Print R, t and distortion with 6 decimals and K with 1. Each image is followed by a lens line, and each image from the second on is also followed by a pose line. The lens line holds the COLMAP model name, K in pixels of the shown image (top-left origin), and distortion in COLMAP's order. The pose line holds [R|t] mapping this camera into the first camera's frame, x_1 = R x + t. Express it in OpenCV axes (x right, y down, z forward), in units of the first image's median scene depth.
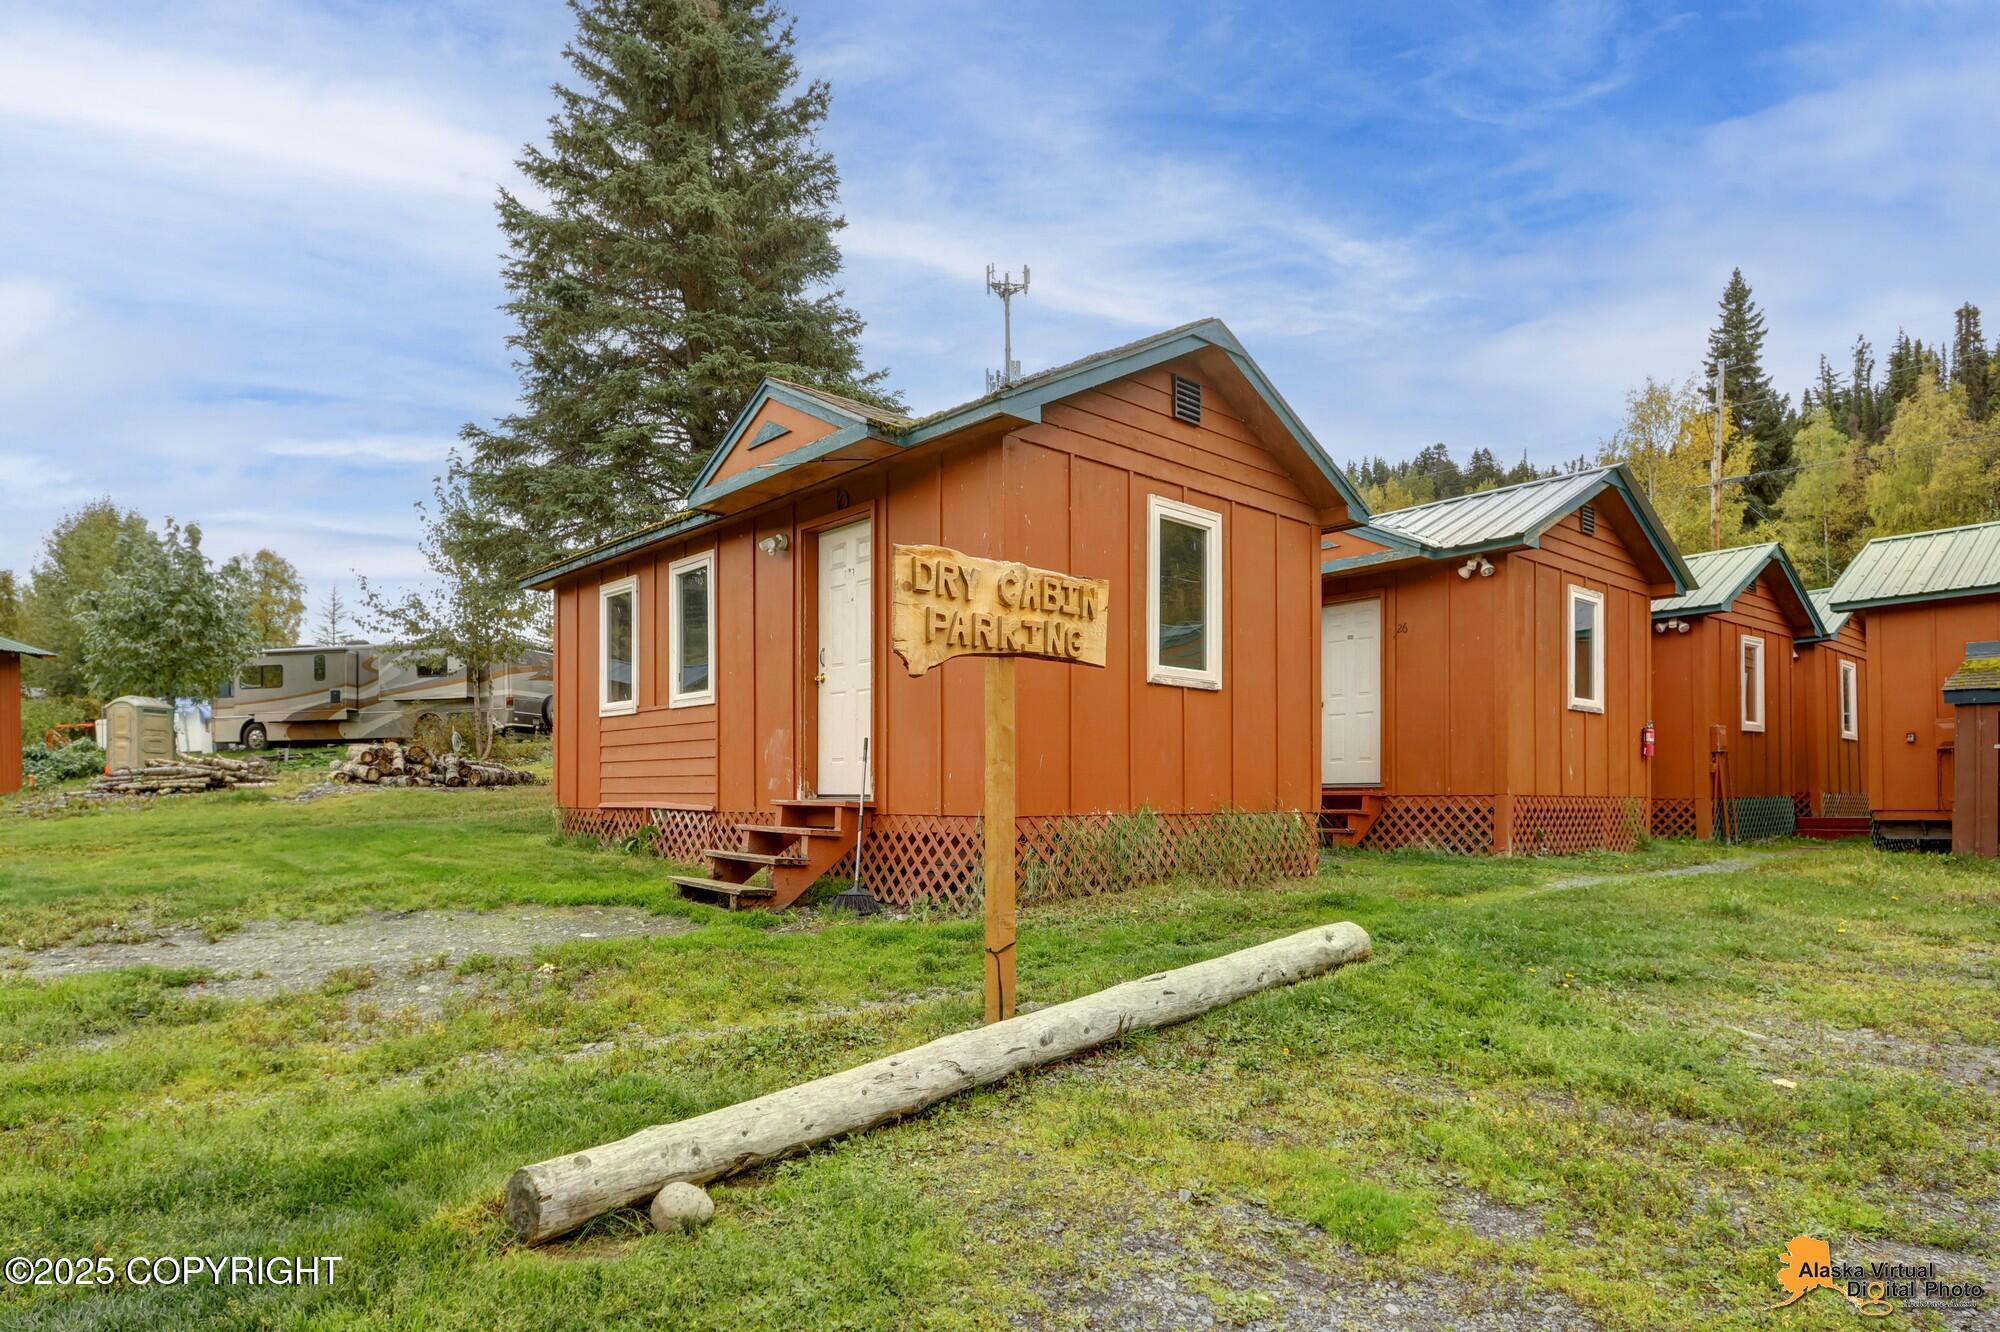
lens RADIAL K [[1057.1, 0, 1071.9], [0, 1057.1, 784.1], [0, 0, 1]] dist [0.005760, 0.000273]
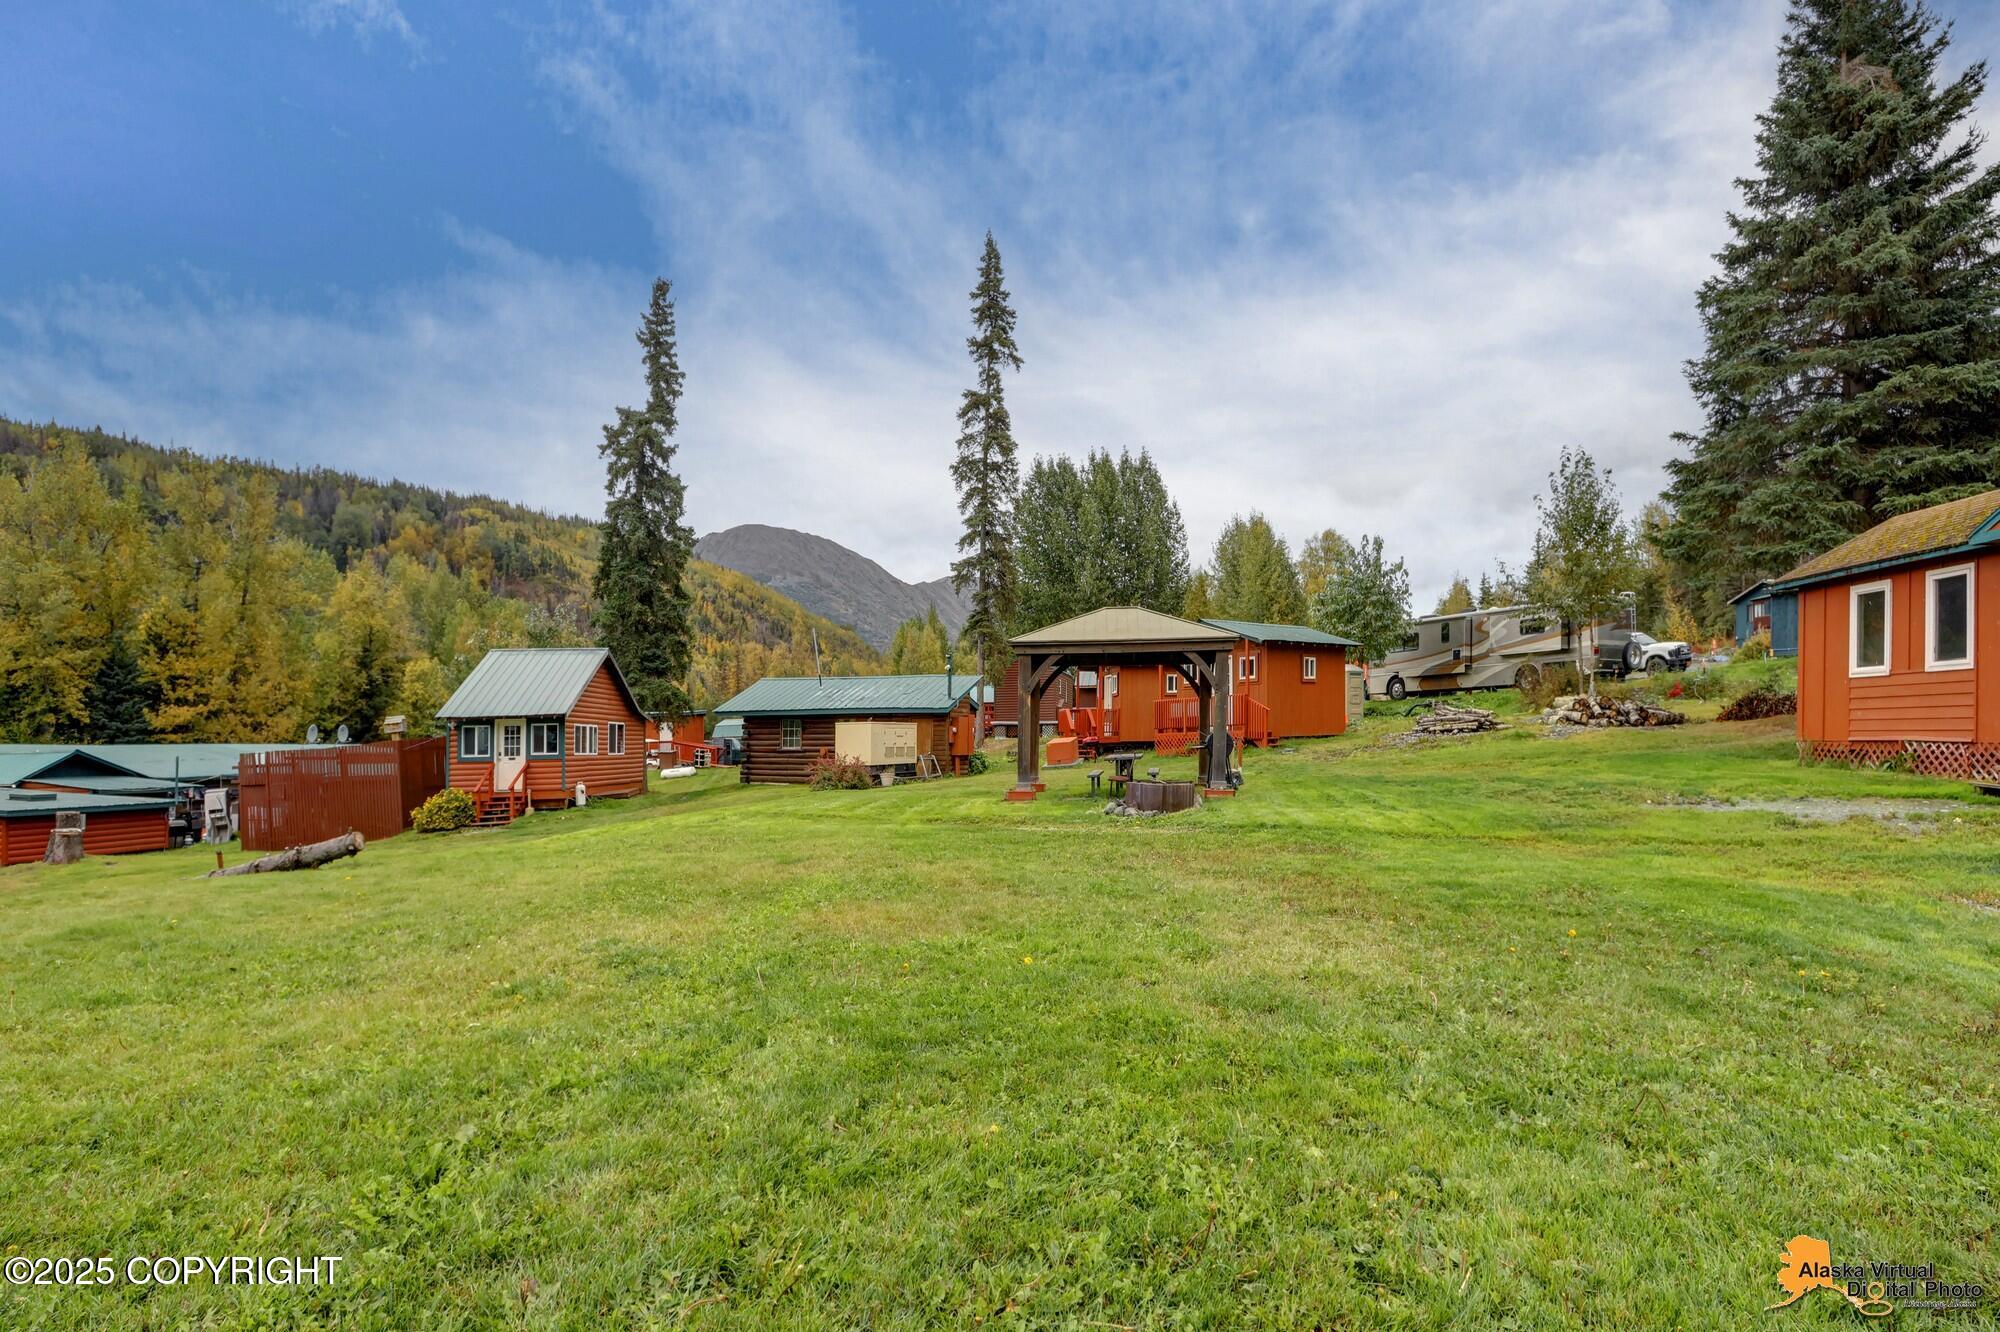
lens RADIAL K [[1162.6, 0, 1065.6], [0, 1162.6, 728.6], [0, 0, 1]] dist [0.005420, 0.000144]
pose [[0.685326, -0.009314, -0.728177, -0.008190], [0.015323, 0.999881, 0.001631, -0.004280], [0.728075, -0.012276, 0.685388, -0.286837]]
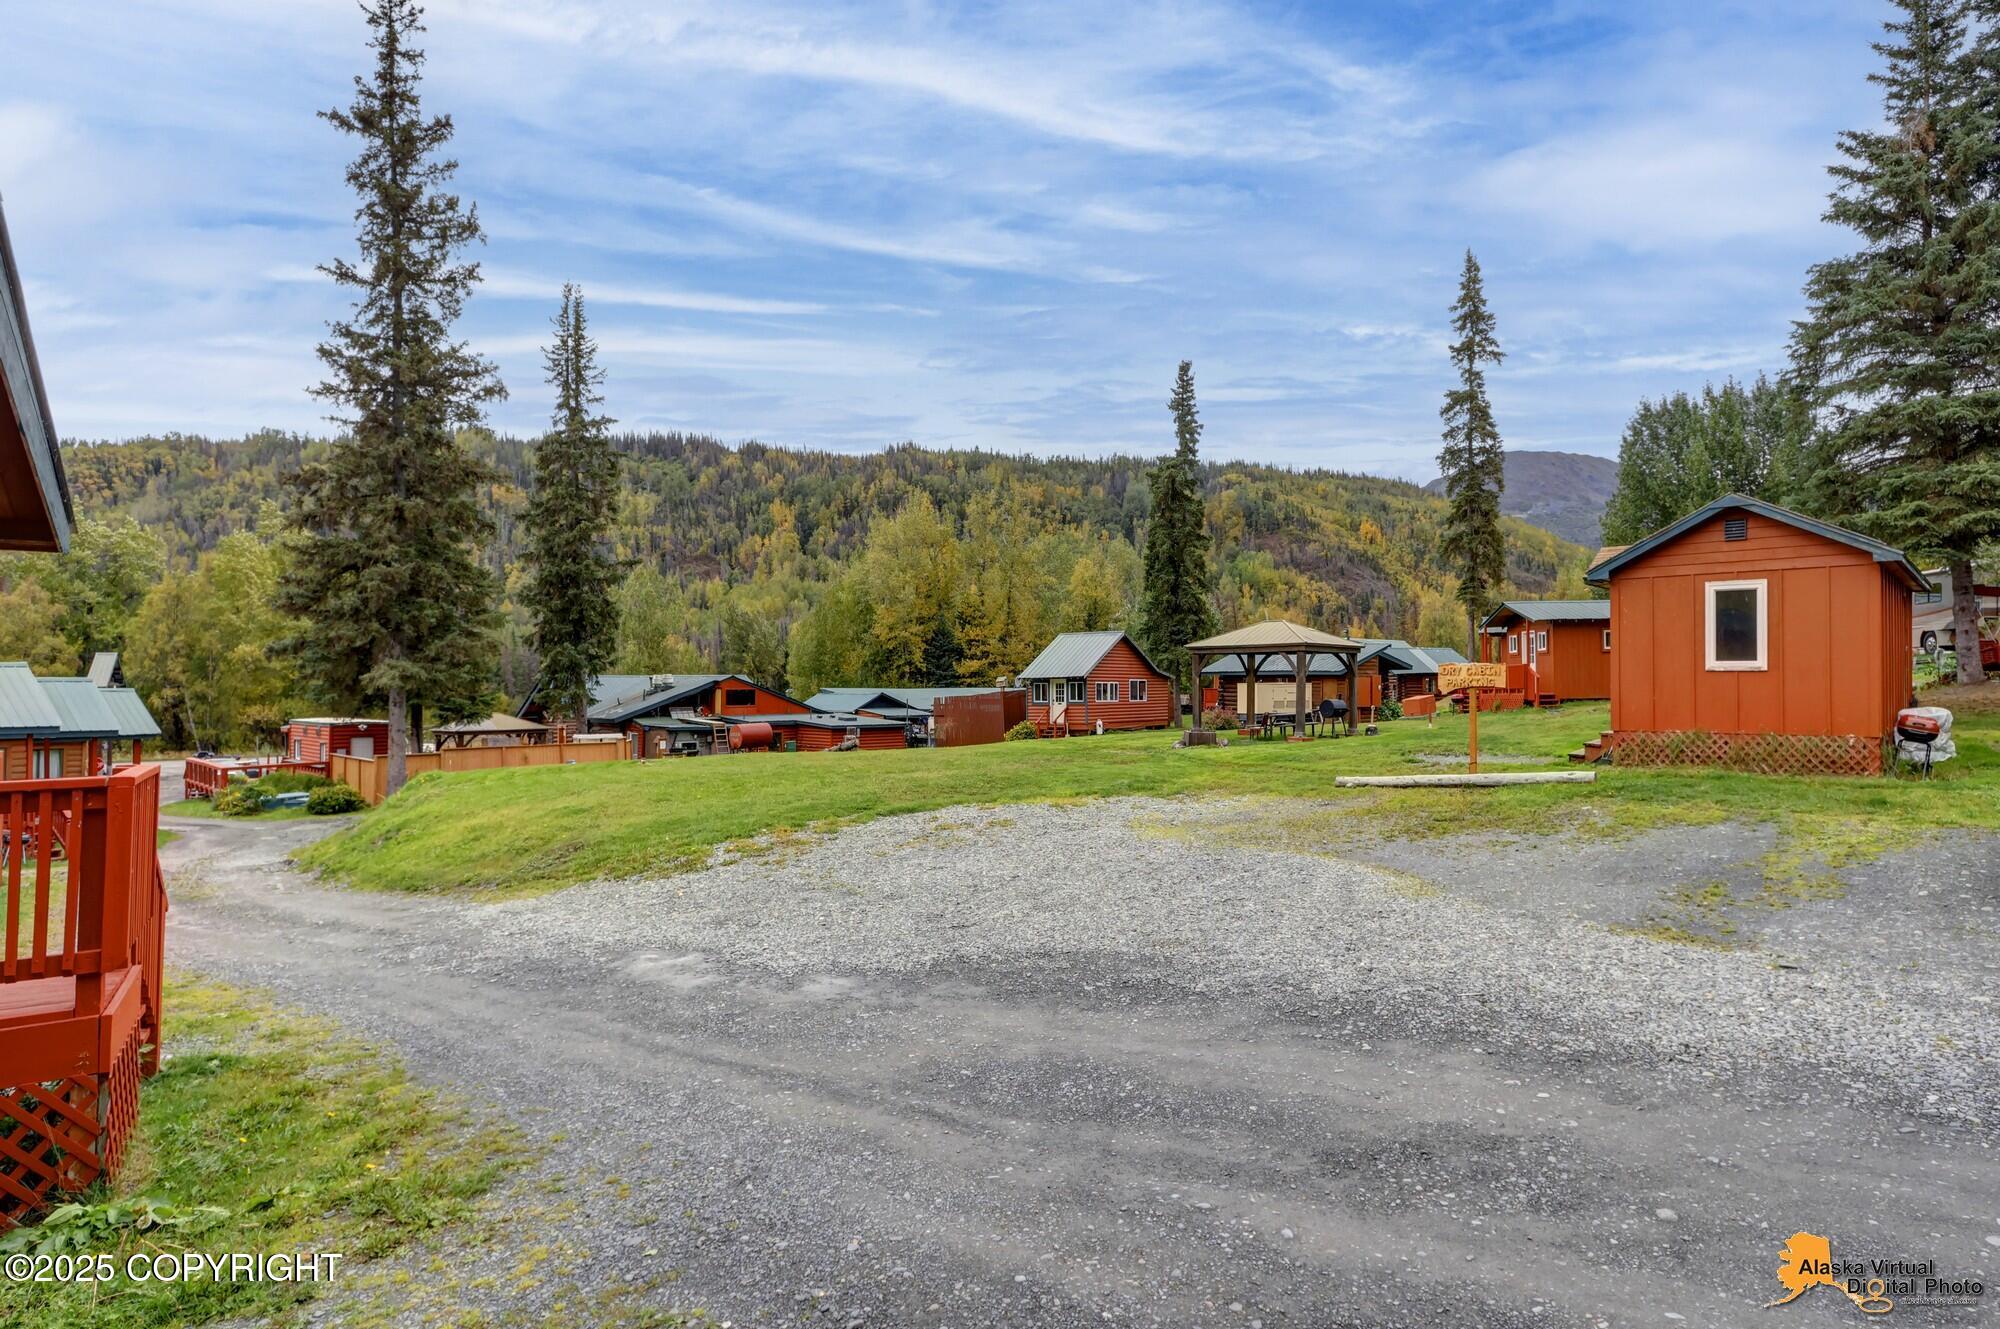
lens RADIAL K [[1217.7, 0, 992.0], [0, 1217.7, 659.7], [0, 0, 1]] dist [0.017061, 0.000313]
pose [[0.045607, -0.011847, -0.998889, 0.584300], [0.014457, 0.999833, -0.011198, -0.025946], [0.998855, -0.013930, 0.045771, -0.124613]]
